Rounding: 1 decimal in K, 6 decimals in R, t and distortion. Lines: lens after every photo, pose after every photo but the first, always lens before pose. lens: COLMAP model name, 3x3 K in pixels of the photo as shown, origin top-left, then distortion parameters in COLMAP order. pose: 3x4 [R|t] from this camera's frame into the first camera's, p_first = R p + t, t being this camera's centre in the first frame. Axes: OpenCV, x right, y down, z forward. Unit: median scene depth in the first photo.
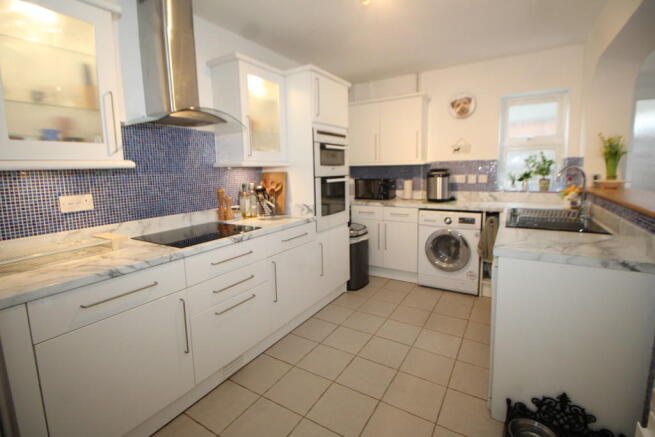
lens RADIAL K [[307.1, 0, 329.4], [0, 307.1, 200.2], [0, 0, 1]] dist [-0.020706, -0.000142]
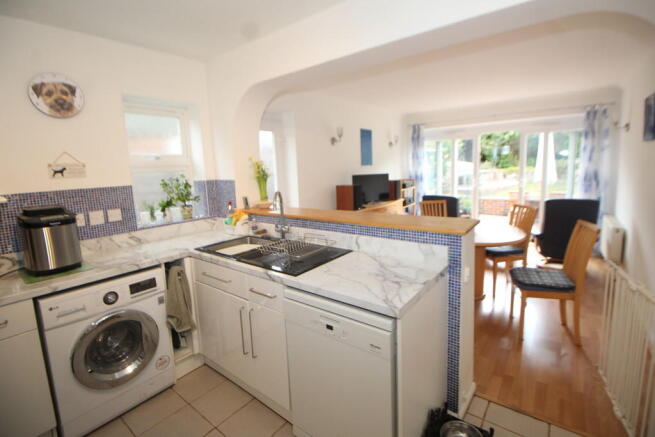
lens RADIAL K [[307.1, 0, 329.4], [0, 307.1, 200.2], [0, 0, 1]] dist [-0.020706, -0.000142]
pose [[0.097140, -0.093388, 0.990880, -0.103720], [0.137204, 0.987339, 0.079604, -0.092340], [-0.985768, 0.128220, 0.108723, 0.473474]]
